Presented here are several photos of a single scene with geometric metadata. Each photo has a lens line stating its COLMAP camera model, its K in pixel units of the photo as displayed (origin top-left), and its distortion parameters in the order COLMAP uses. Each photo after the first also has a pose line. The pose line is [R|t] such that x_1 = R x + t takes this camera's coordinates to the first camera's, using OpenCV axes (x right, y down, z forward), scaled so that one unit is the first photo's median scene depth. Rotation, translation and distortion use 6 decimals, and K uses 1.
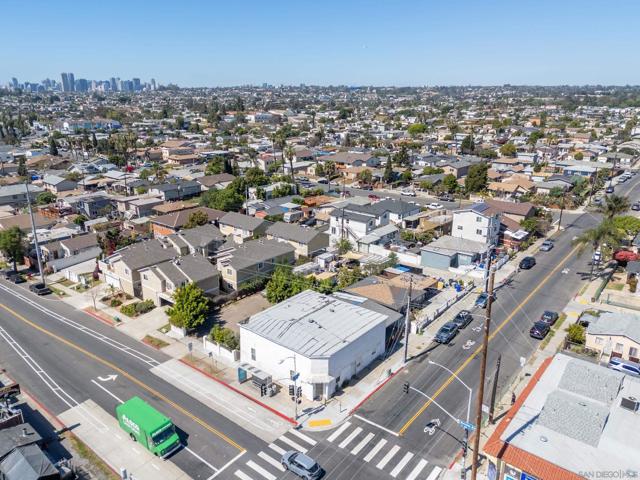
lens RADIAL K [[468.4, 0, 320.0], [0, 468.4, 240.0], [0, 0, 1]] dist [0.072448, -0.065554]
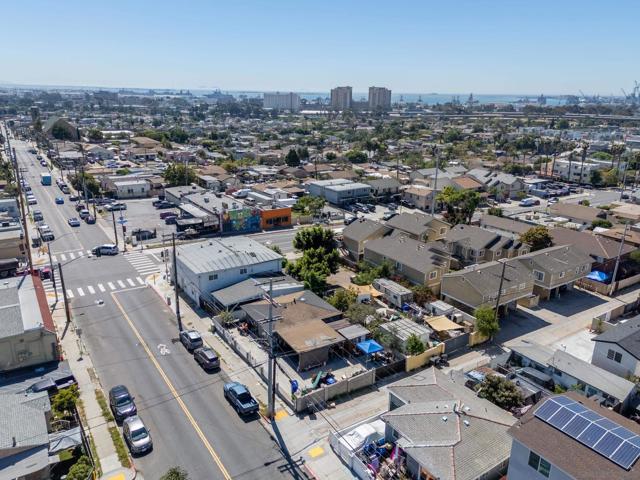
lens RADIAL K [[468.4, 0, 320.0], [0, 468.4, 240.0], [0, 0, 1]] dist [0.072448, -0.065554]
pose [[-0.283342, 0.275903, -0.918474, 0.785133], [-0.305490, 0.881867, 0.359148, -0.285639], [0.909062, 0.382346, -0.165585, 1.070141]]
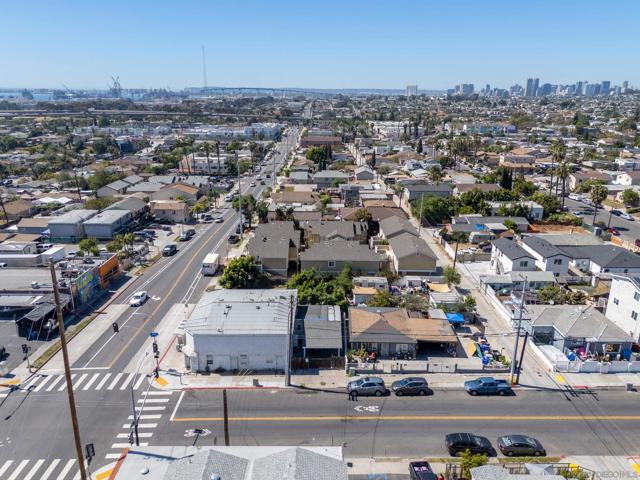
lens RADIAL K [[468.4, 0, 320.0], [0, 468.4, 240.0], [0, 0, 1]] dist [0.072448, -0.065554]
pose [[0.636386, 0.229462, -0.736451, 0.641212], [-0.235710, 0.966912, 0.097586, -0.097313], [0.734475, 0.111486, 0.669415, 0.291502]]
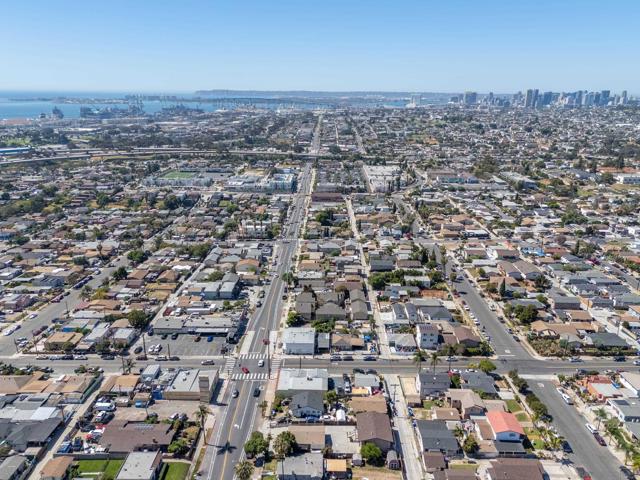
lens RADIAL K [[468.4, 0, 320.0], [0, 468.4, 240.0], [0, 0, 1]] dist [0.072448, -0.065554]
pose [[0.624186, 0.233587, -0.745540, 1.874394], [-0.238676, 0.965651, 0.102725, -0.673580], [0.743926, 0.113823, 0.658497, -0.932588]]
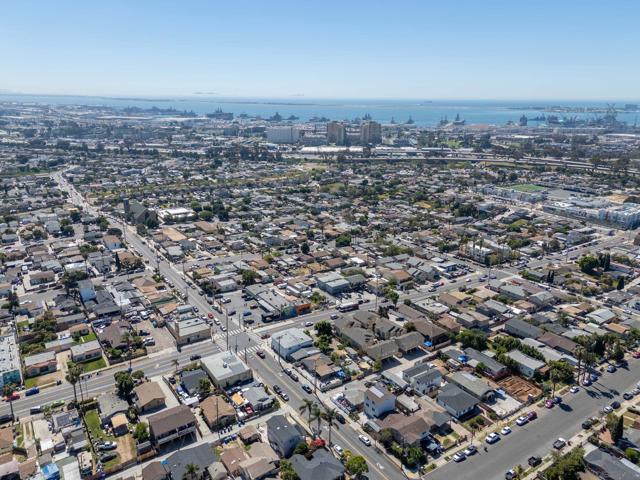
lens RADIAL K [[468.4, 0, 320.0], [0, 468.4, 240.0], [0, 0, 1]] dist [0.072448, -0.065554]
pose [[-0.275299, 0.272832, -0.921832, 2.182710], [-0.300746, 0.886314, 0.352136, -1.303569], [0.913106, 0.374179, -0.161948, 1.115786]]
